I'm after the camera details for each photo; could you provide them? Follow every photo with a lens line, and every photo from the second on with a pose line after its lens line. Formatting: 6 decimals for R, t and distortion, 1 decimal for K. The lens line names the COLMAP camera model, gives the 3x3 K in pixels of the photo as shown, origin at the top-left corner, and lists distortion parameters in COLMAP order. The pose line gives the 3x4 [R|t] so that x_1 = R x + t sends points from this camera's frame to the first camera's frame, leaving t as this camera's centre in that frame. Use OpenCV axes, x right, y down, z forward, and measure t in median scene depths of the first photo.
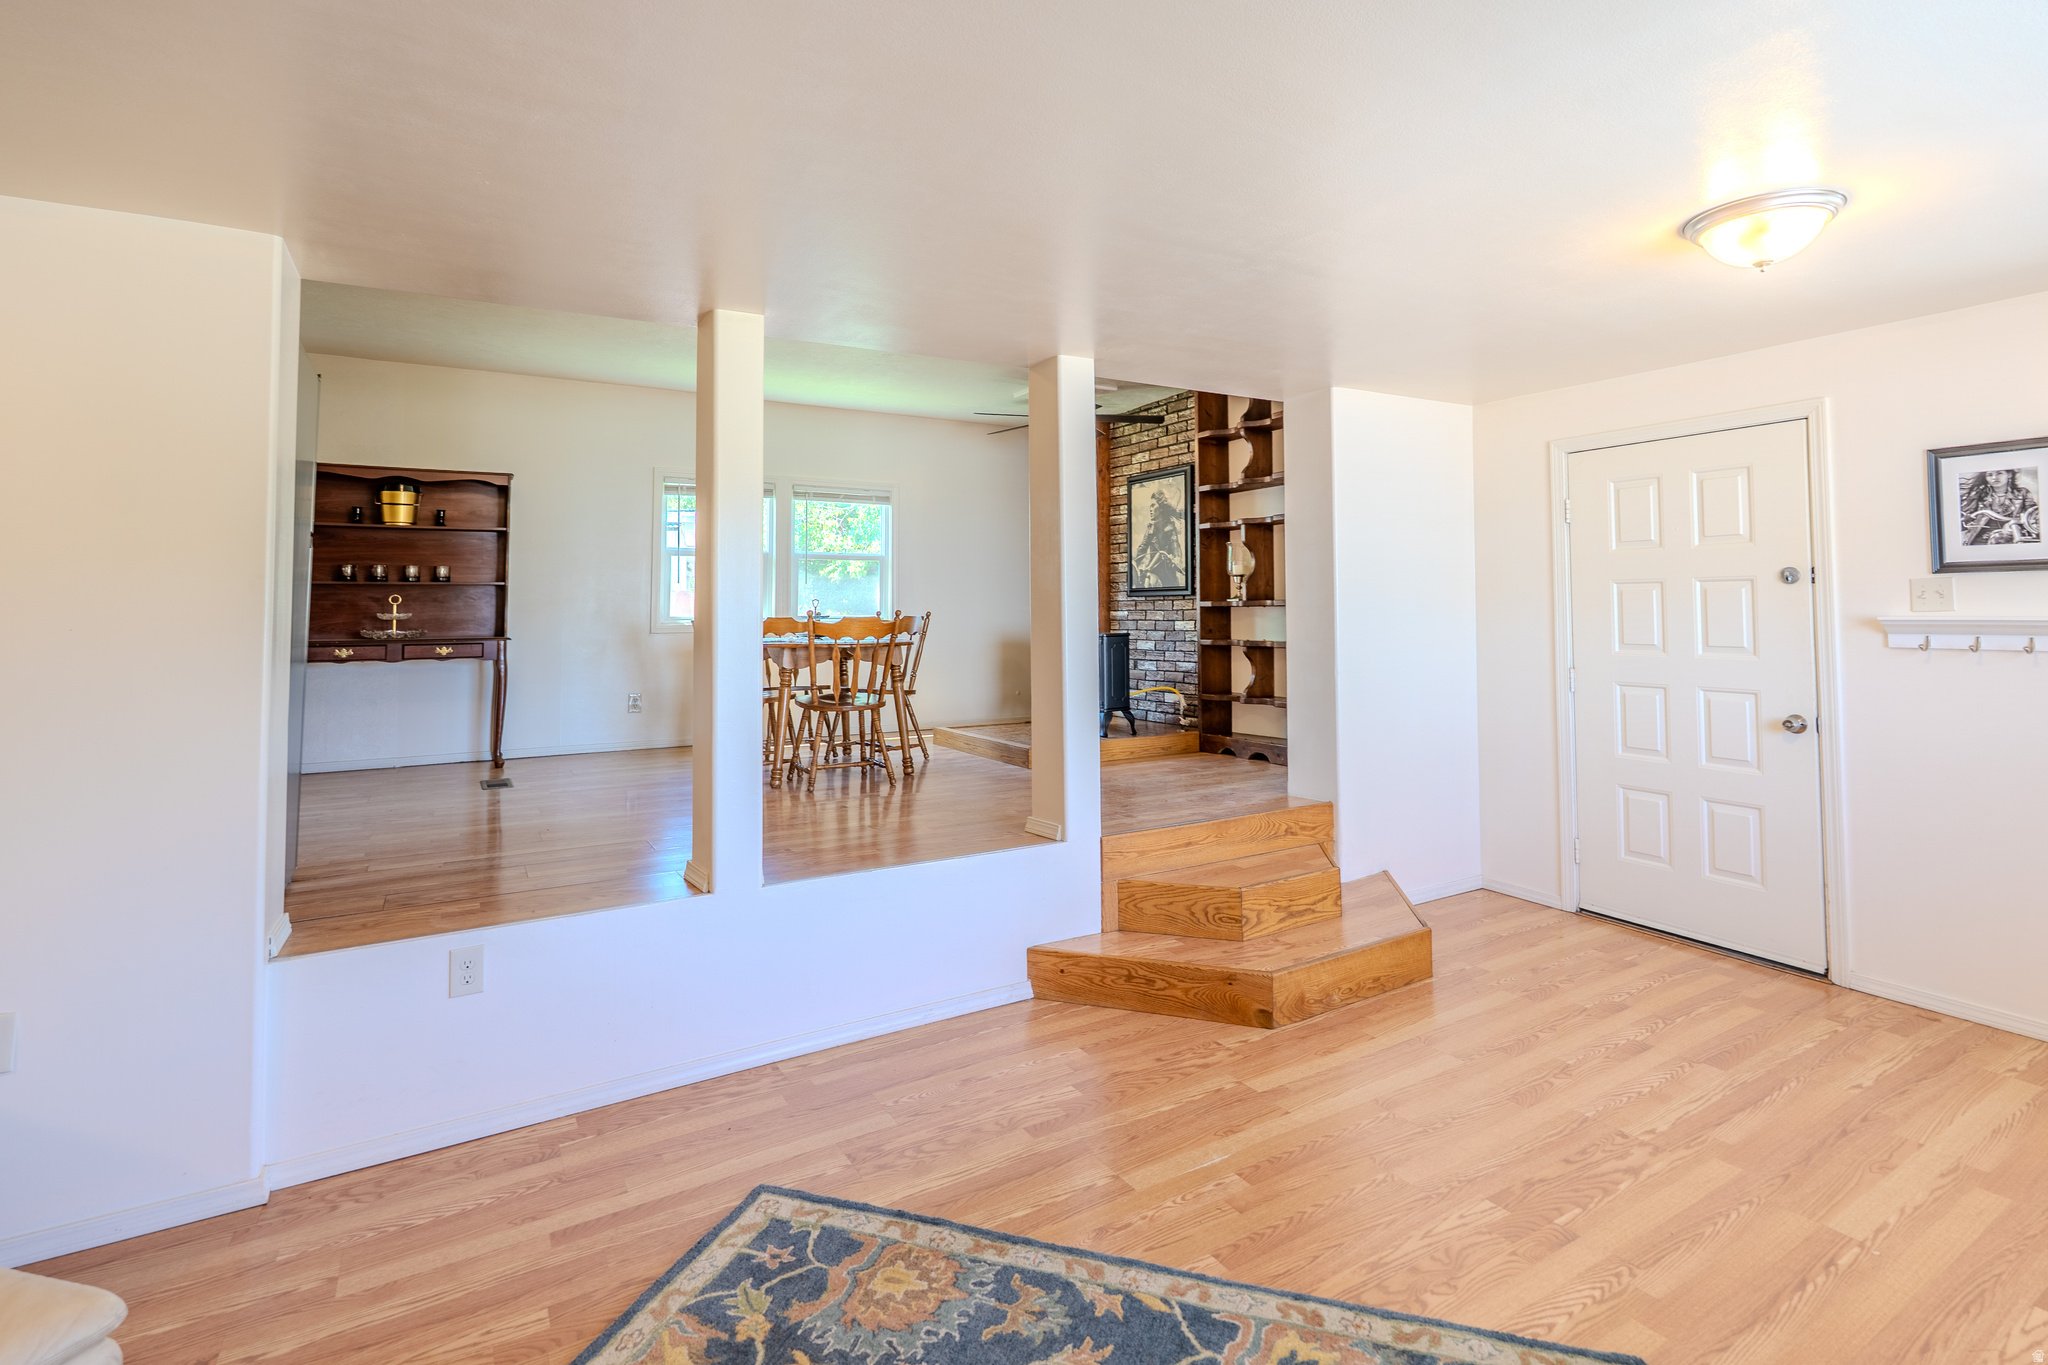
lens RADIAL K [[947.2, 0, 1025.4], [0, 947.2, 574.5], [0, 0, 1]] dist [0.000430, 0.000348]
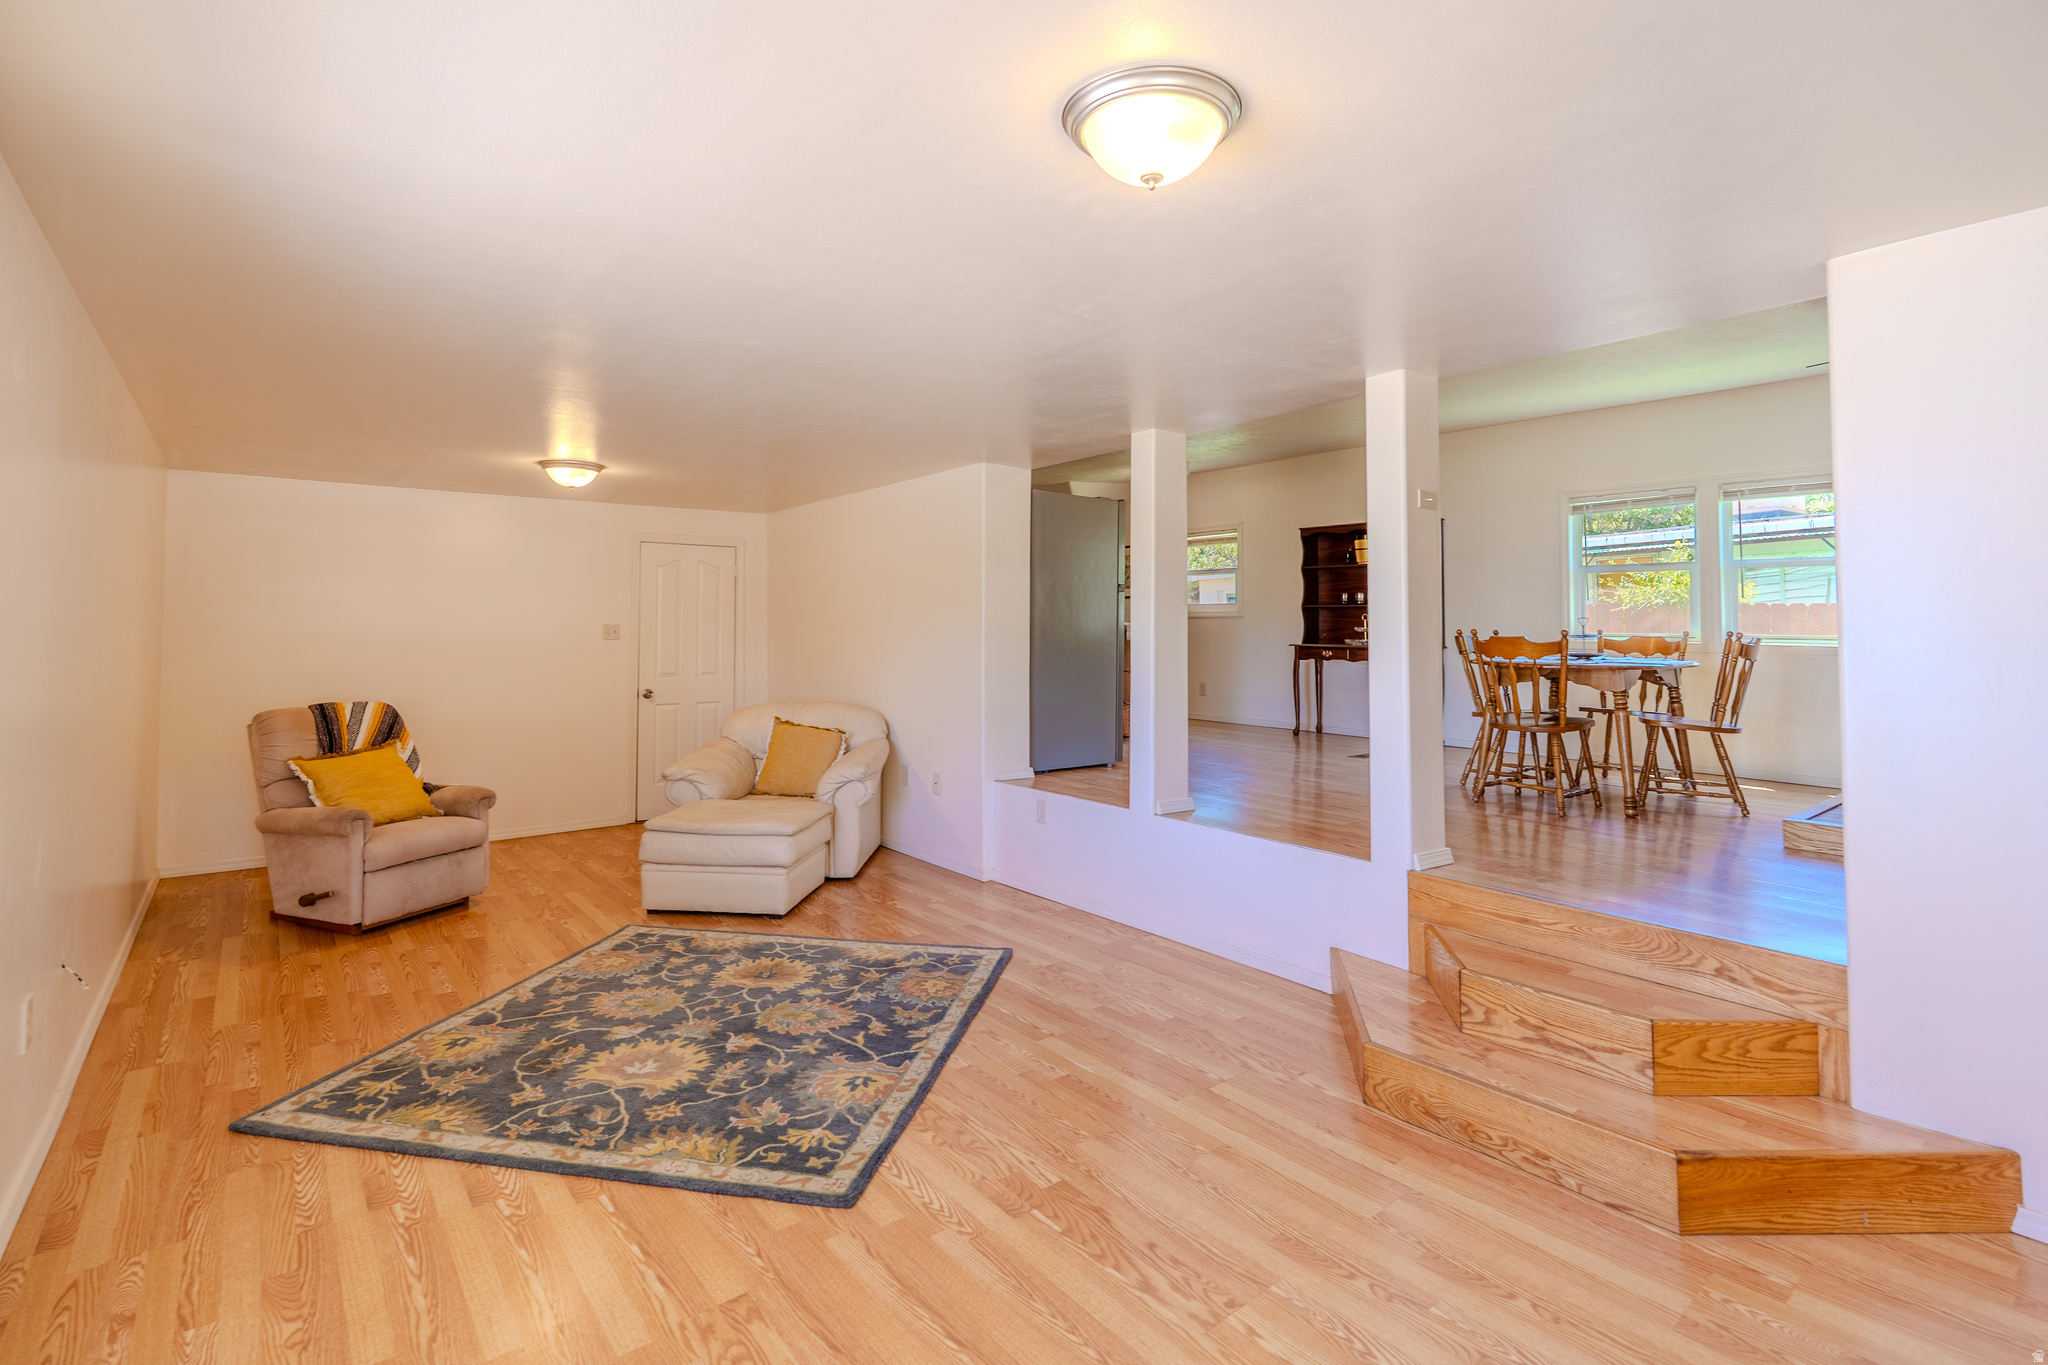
lens RADIAL K [[926.2, 0, 1084.4], [0, 926.2, 601.0], [0, 0, 1]] dist [-0.000909, 0.000098]
pose [[0.203889, -0.017530, -0.978837, 1.069102], [0.033552, 0.999377, -0.010909, 0.005620], [0.978419, -0.030618, 0.204350, 0.574239]]
